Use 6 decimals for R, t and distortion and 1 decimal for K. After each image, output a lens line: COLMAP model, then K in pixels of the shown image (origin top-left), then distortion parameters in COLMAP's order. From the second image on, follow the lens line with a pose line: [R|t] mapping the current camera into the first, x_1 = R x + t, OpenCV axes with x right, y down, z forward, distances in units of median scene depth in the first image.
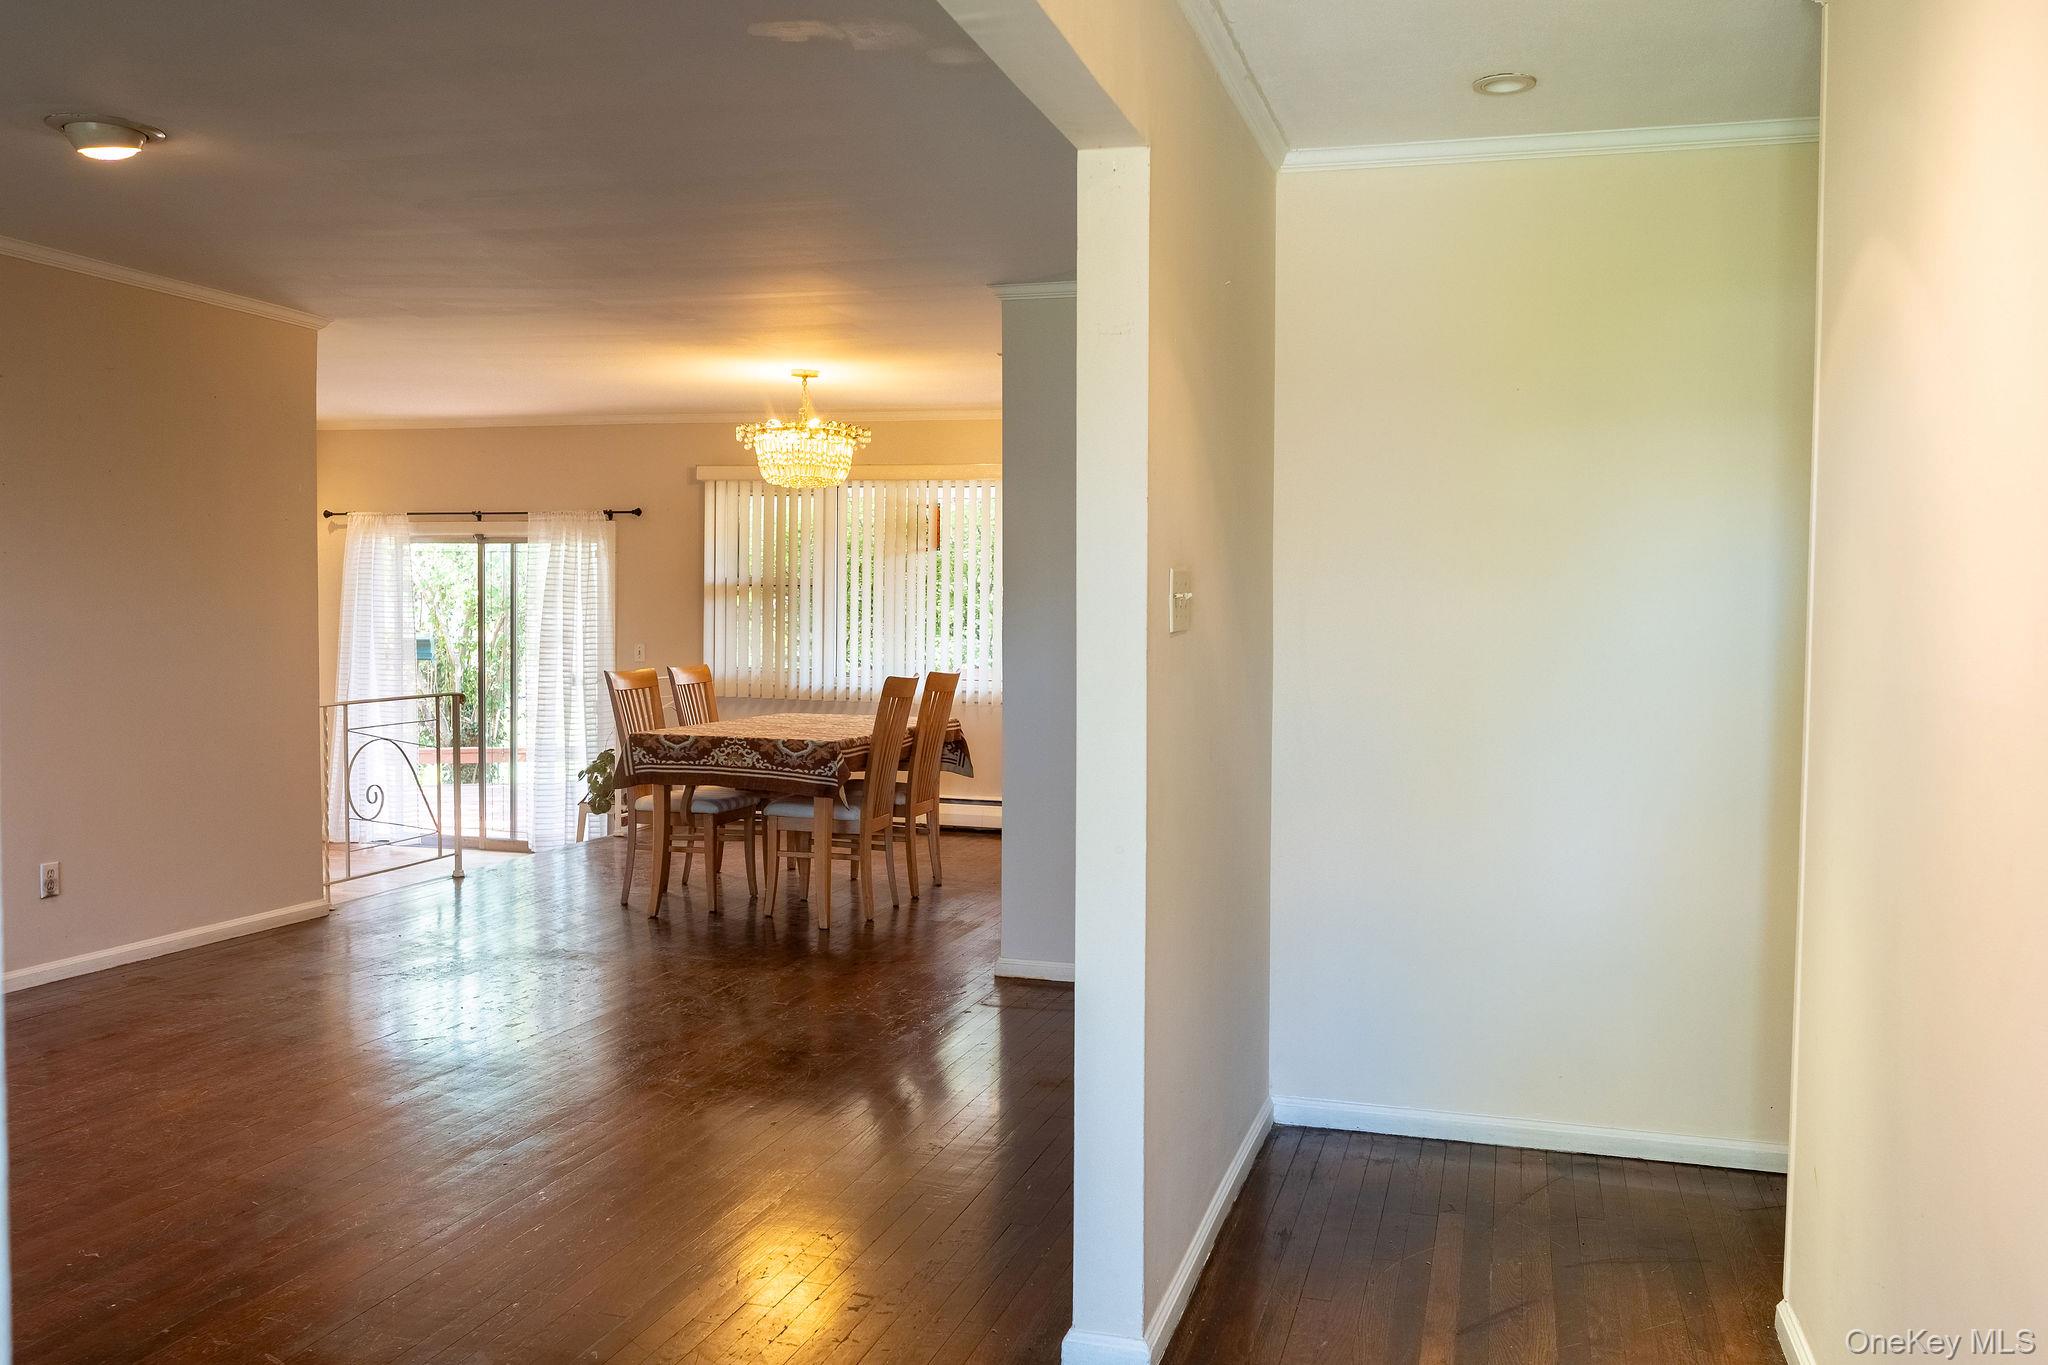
lens RADIAL K [[1684.4, 0, 1024.0], [0, 1684.4, 682.5], [0, 0, 1]] dist [0.000601, -0.004054]
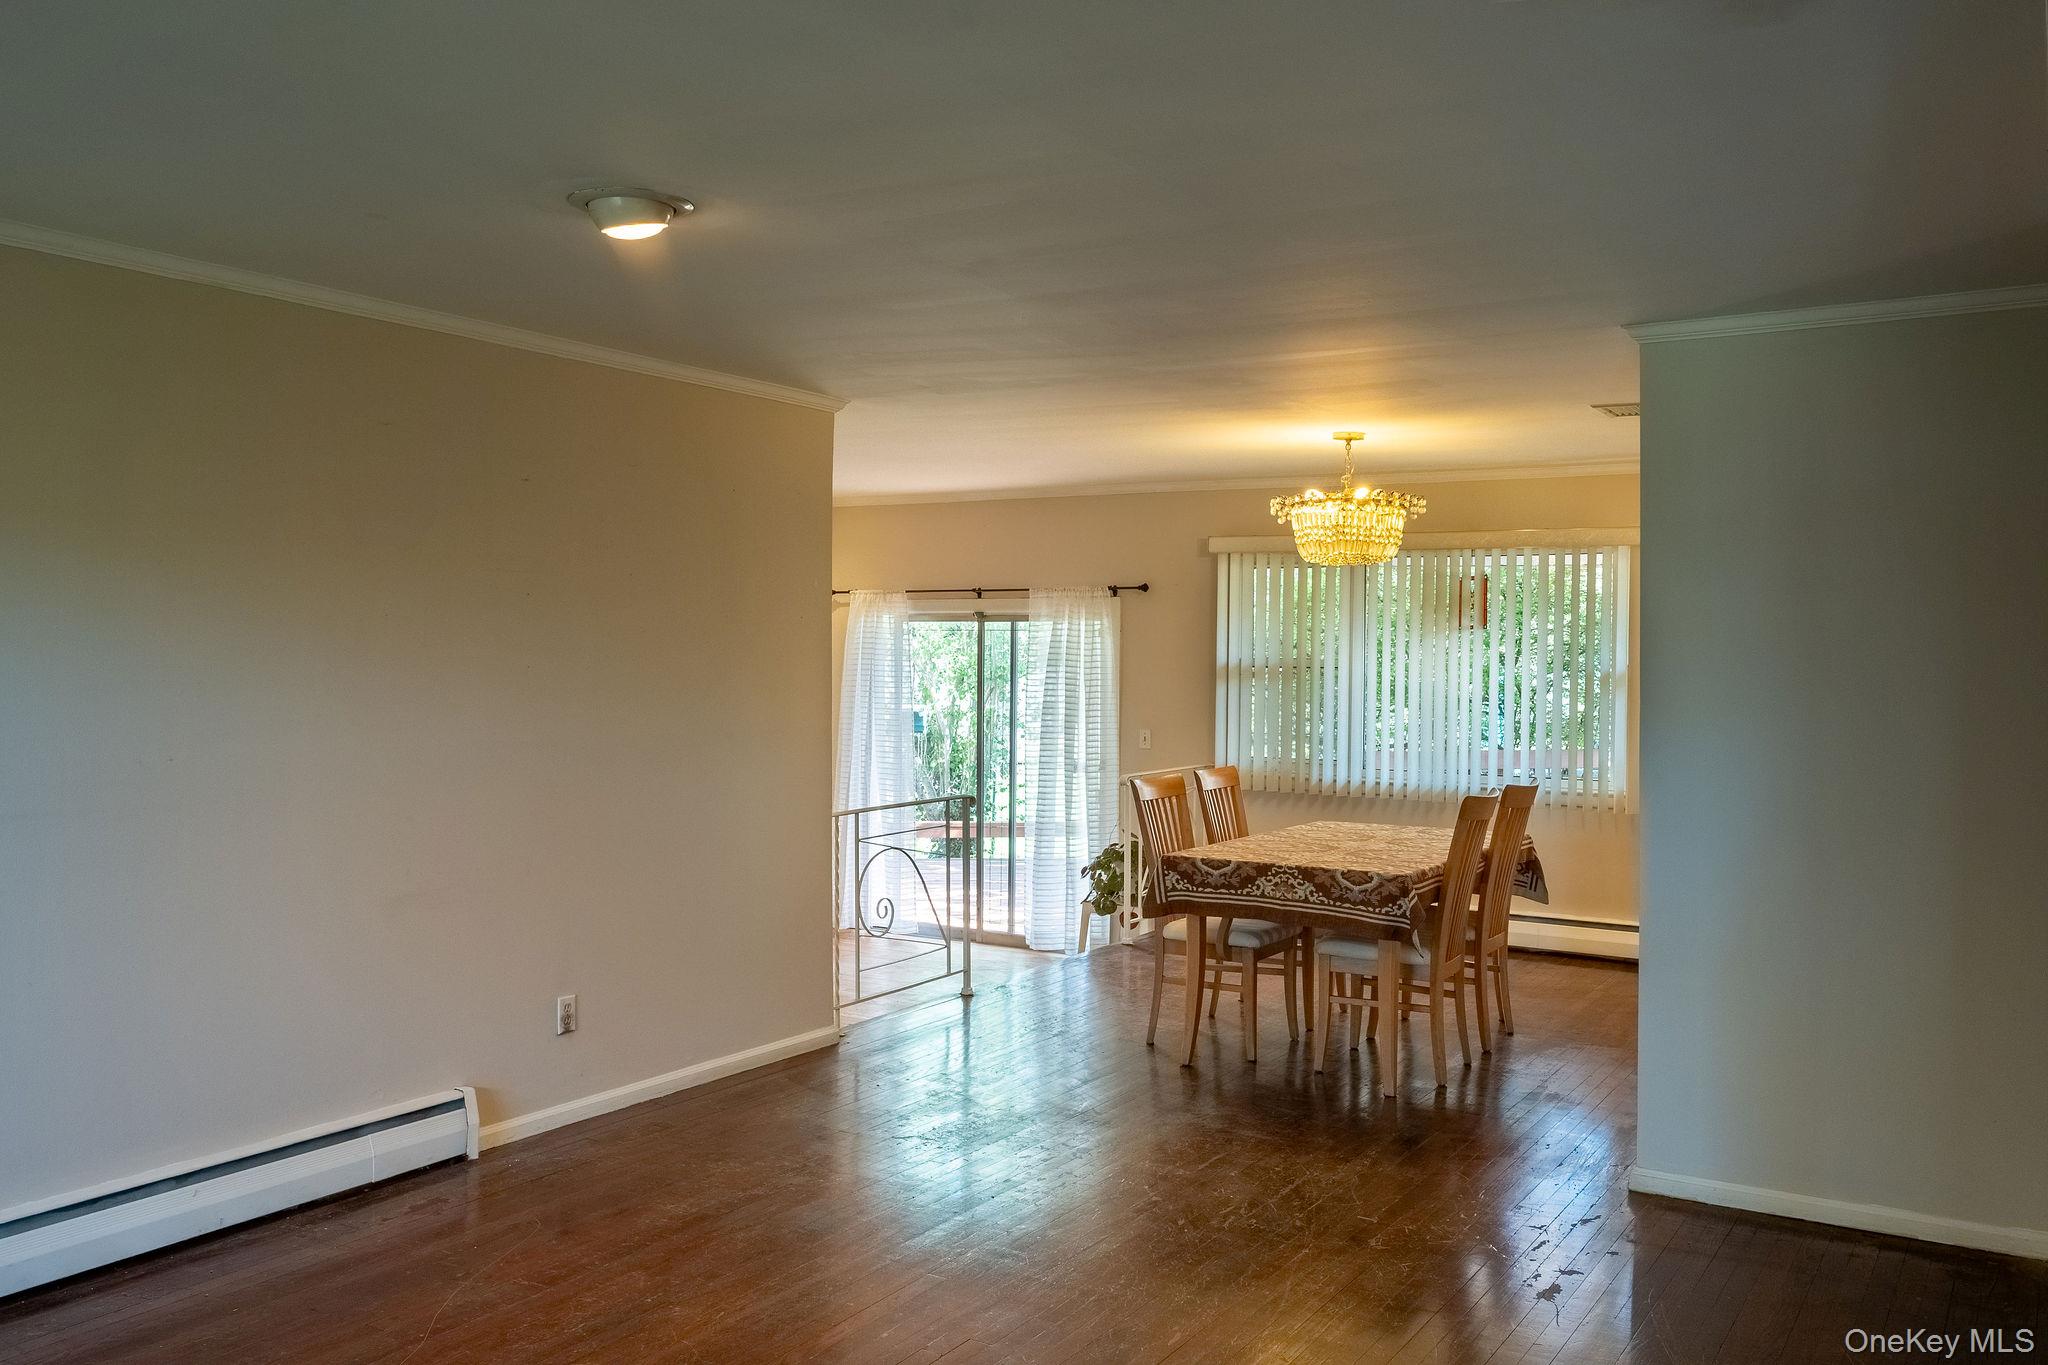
lens RADIAL K [[1684.4, 0, 1024.0], [0, 1684.4, 682.5], [0, 0, 1]] dist [0.000601, -0.004054]
pose [[0.964540, 0.000619, -0.263935, -0.063505], [-0.007602, 0.999648, -0.025436, -0.032608], [0.263826, 0.026540, 0.964205, 0.117083]]
